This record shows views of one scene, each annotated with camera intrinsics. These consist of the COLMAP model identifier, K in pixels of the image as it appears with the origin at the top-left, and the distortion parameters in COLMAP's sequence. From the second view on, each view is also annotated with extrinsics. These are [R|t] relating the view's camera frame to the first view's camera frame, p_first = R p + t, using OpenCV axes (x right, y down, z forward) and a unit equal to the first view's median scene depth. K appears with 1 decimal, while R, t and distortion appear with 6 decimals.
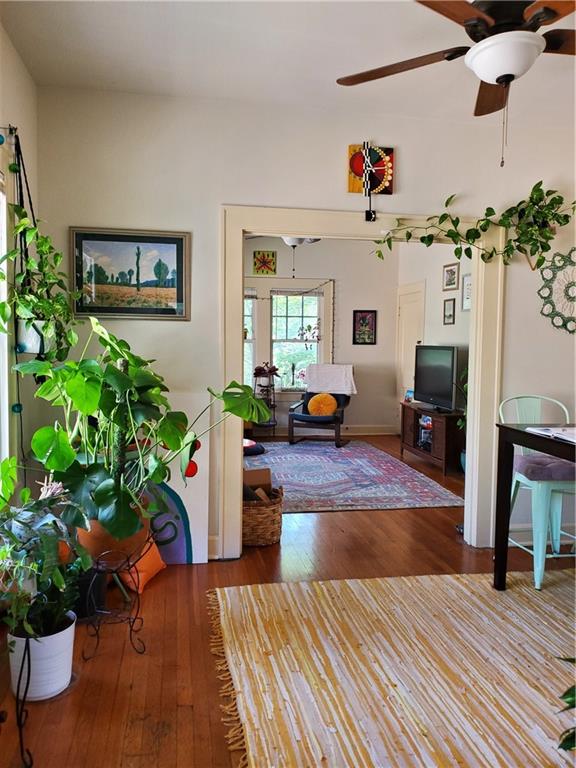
lens RADIAL K [[597.6, 0, 288.0], [0, 597.6, 384.0], [0, 0, 1]] dist [0.008965, 0.003307]
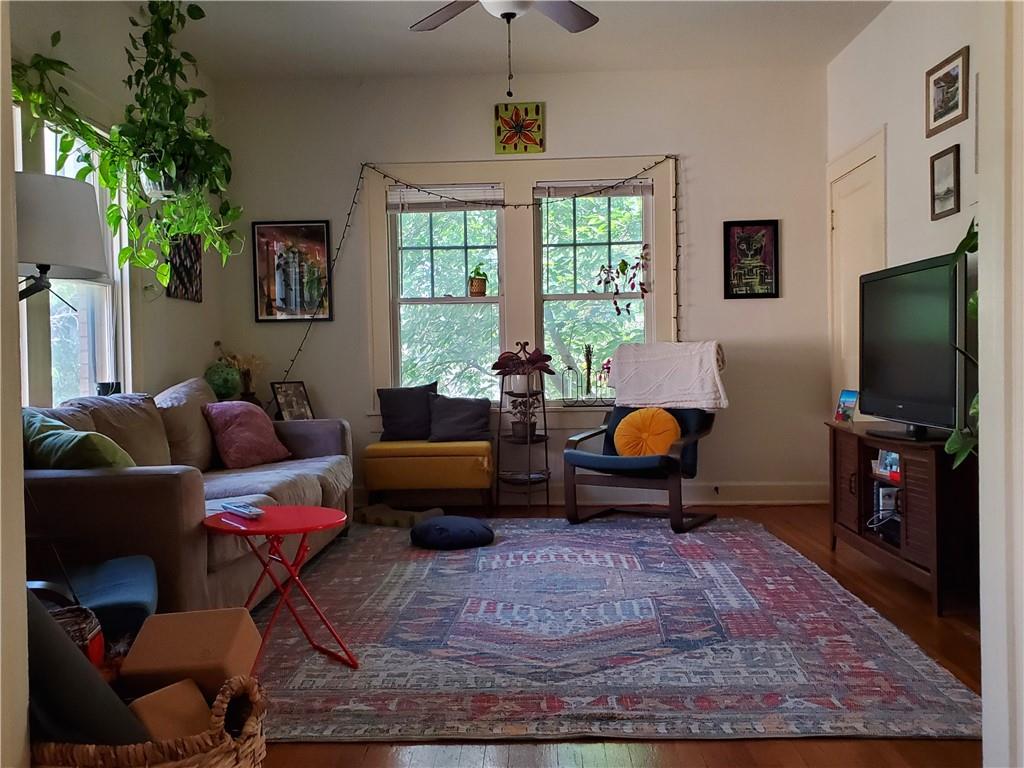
lens RADIAL K [[943.2, 0, 512.0], [0, 943.2, 384.0], [0, 0, 1]] dist [0.012931, 0.000126]
pose [[0.979153, -0.023866, -0.201716, 0.105793], [0.014429, 0.998737, -0.048124, 0.031919], [0.202610, 0.044210, 0.978261, 0.320244]]
